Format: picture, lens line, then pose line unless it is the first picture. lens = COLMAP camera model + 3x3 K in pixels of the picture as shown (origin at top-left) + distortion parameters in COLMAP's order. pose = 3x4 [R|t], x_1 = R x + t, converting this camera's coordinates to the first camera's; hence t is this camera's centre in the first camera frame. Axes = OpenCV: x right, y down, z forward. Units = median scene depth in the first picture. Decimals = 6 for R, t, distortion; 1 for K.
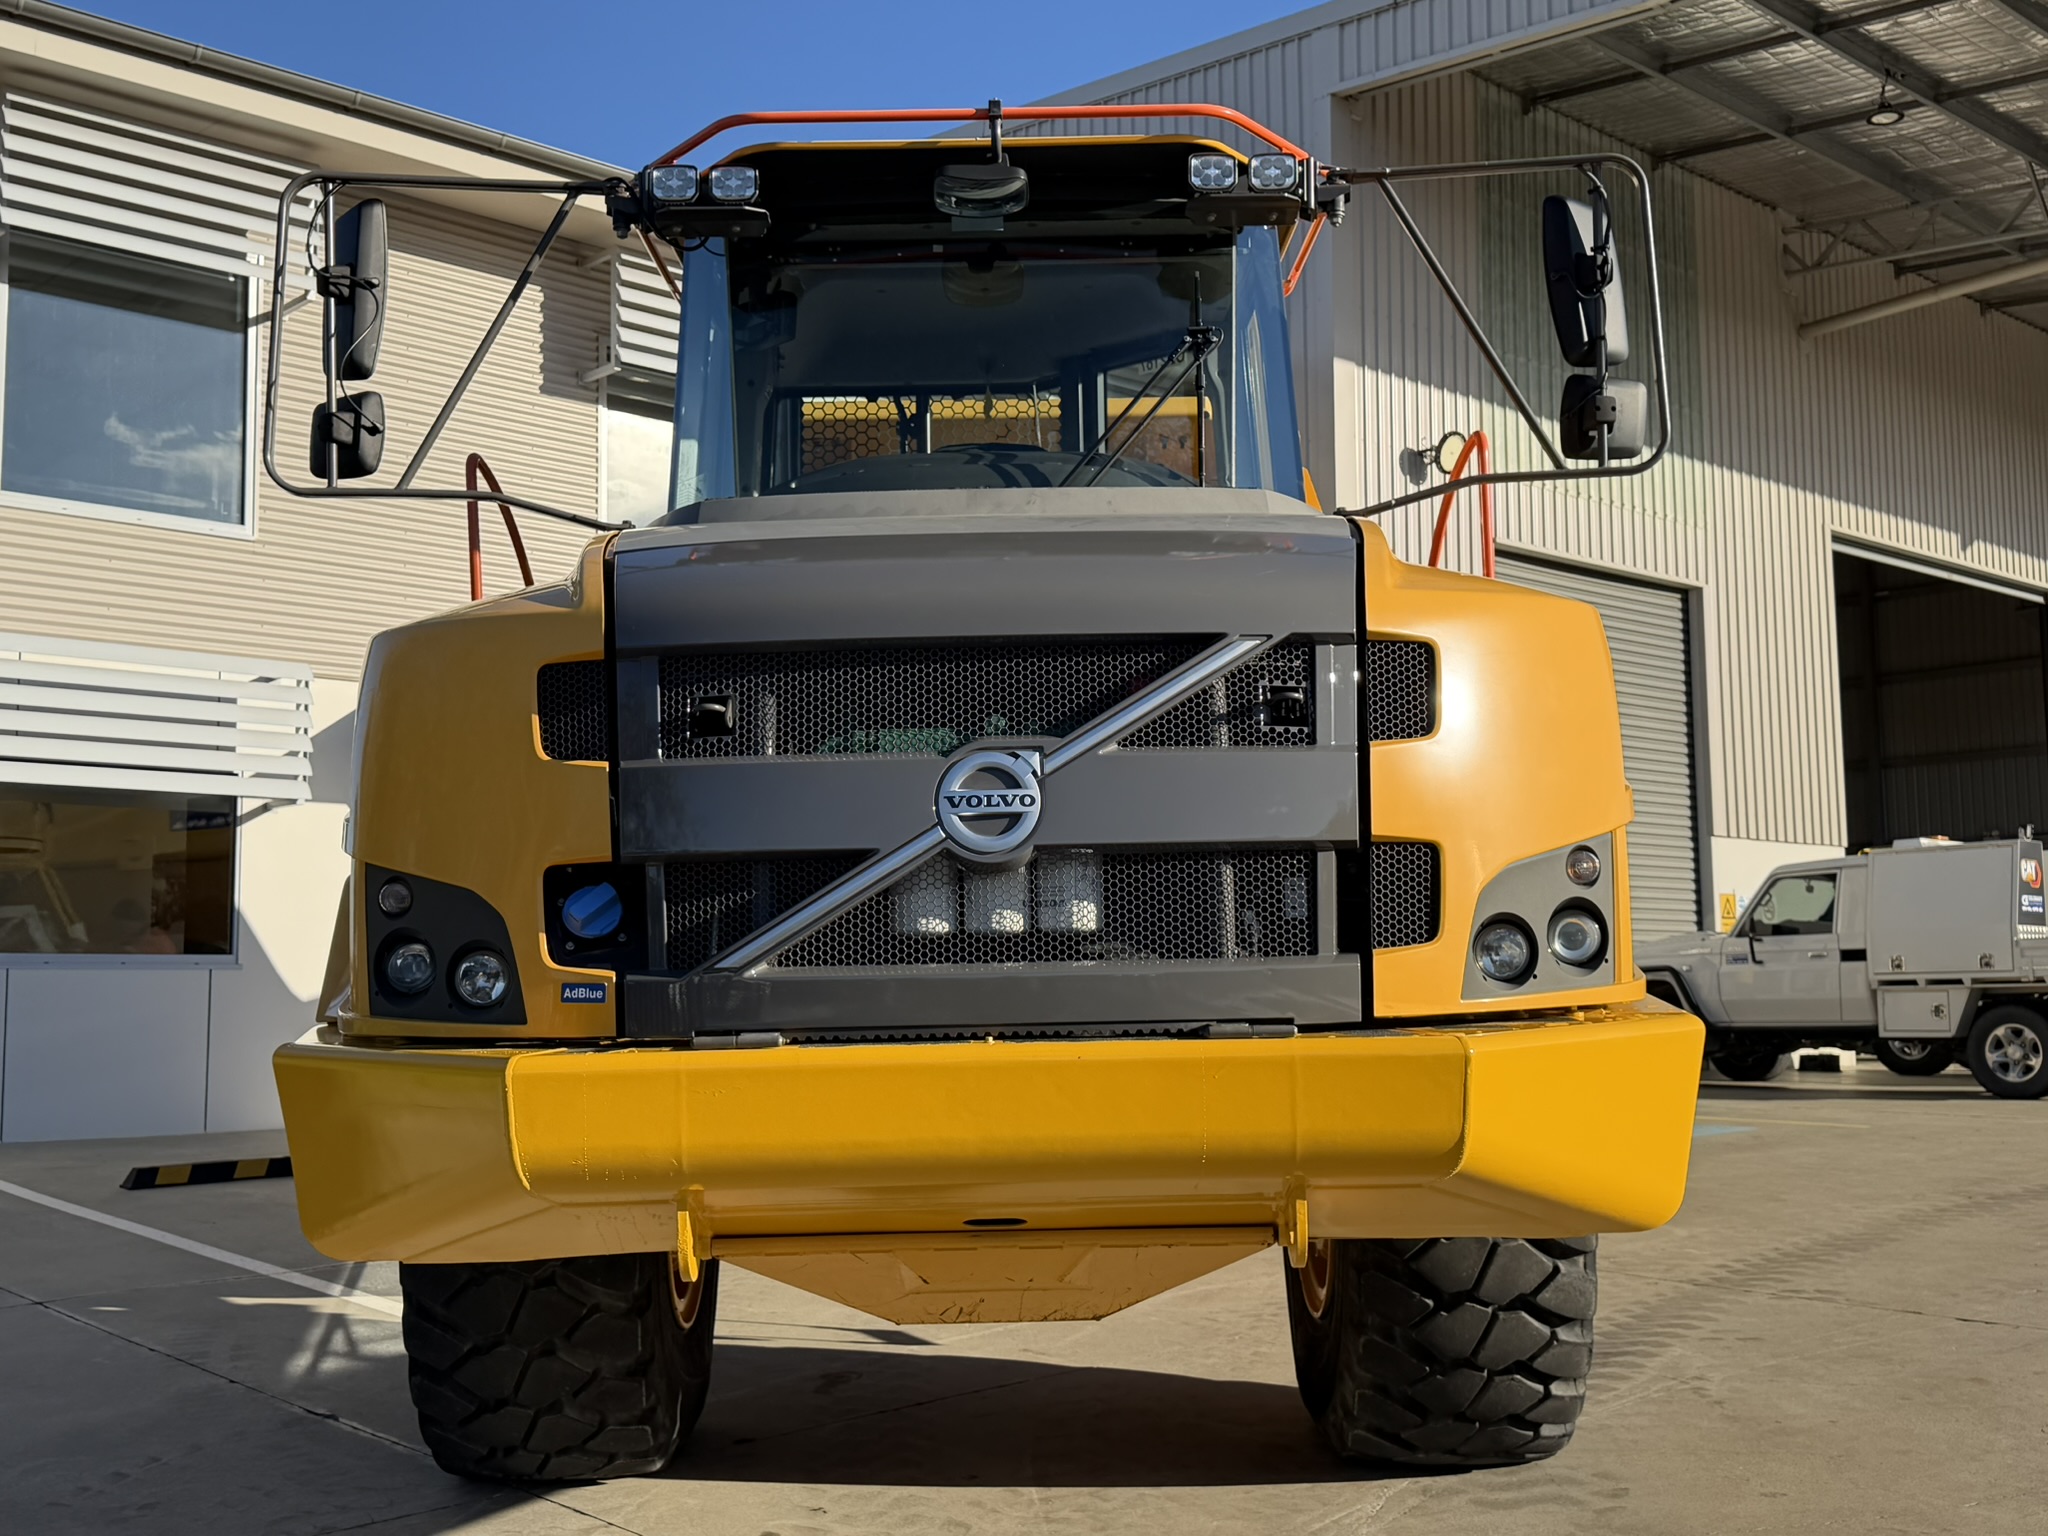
lens RADIAL K [[2286.5, 0, 1024.0], [0, 2286.5, 768.0], [0, 0, 1]] dist [-0.005517, -0.007668]
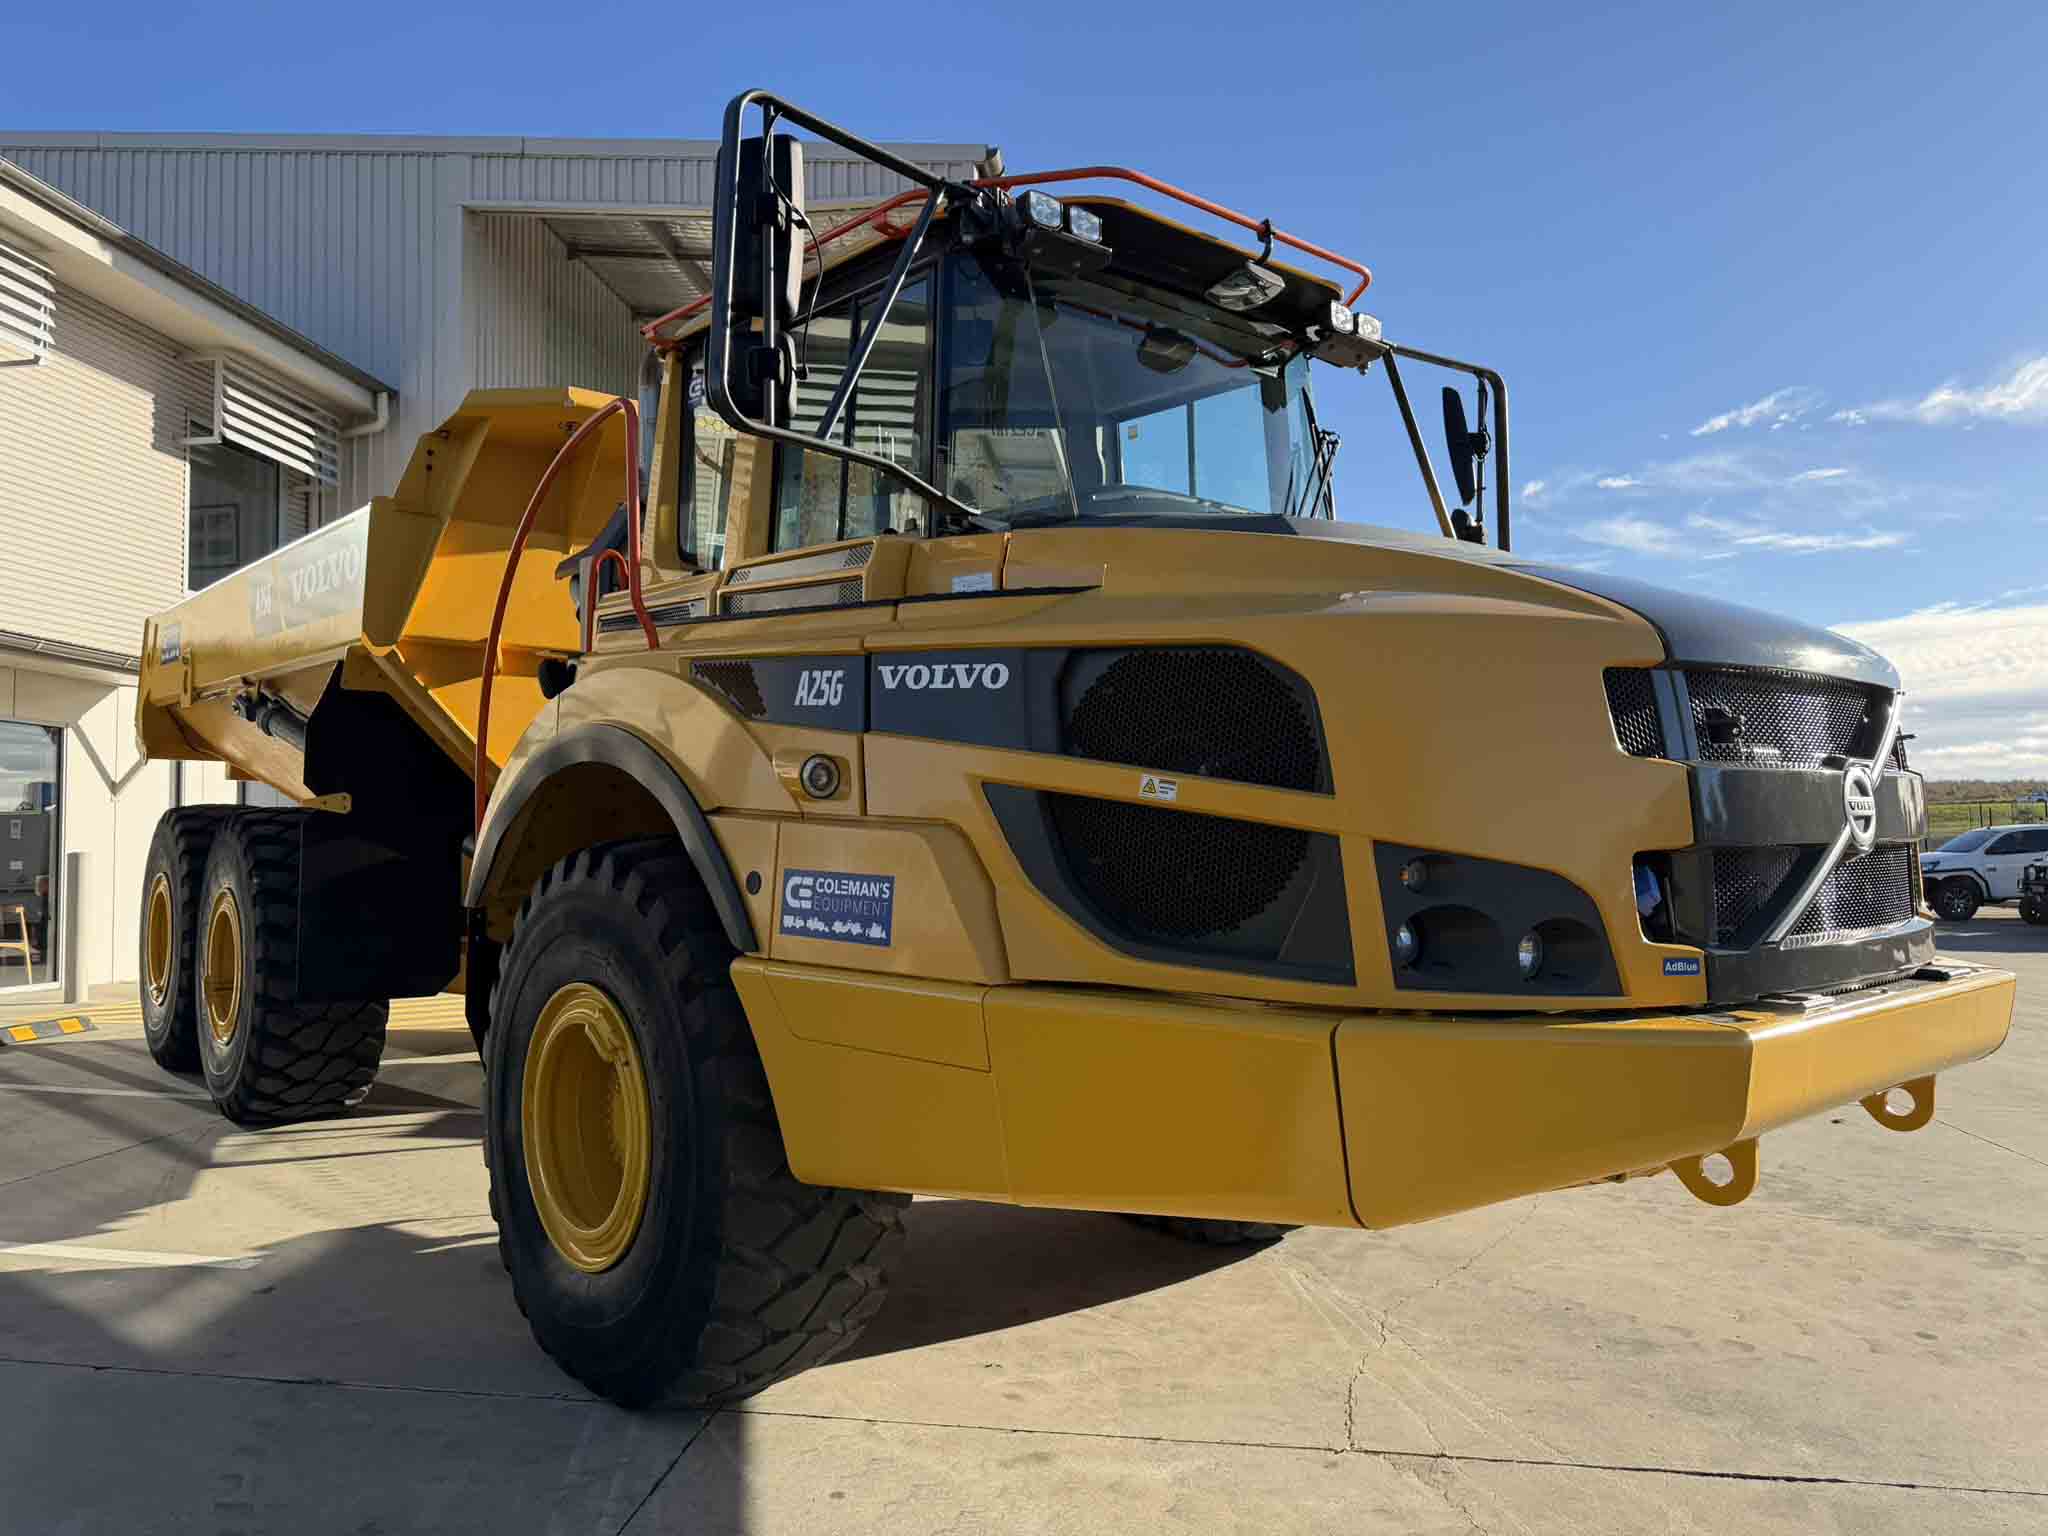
lens RADIAL K [[1438.9, 0, 993.8], [0, 1438.9, 765.1], [0, 0, 1]] dist [0.142933, -0.120800]
pose [[0.761380, 0.041524, 0.646974, -0.893271], [-0.061990, 0.998037, 0.008896, 0.014730], [-0.645335, -0.046879, 0.762460, 0.655340]]
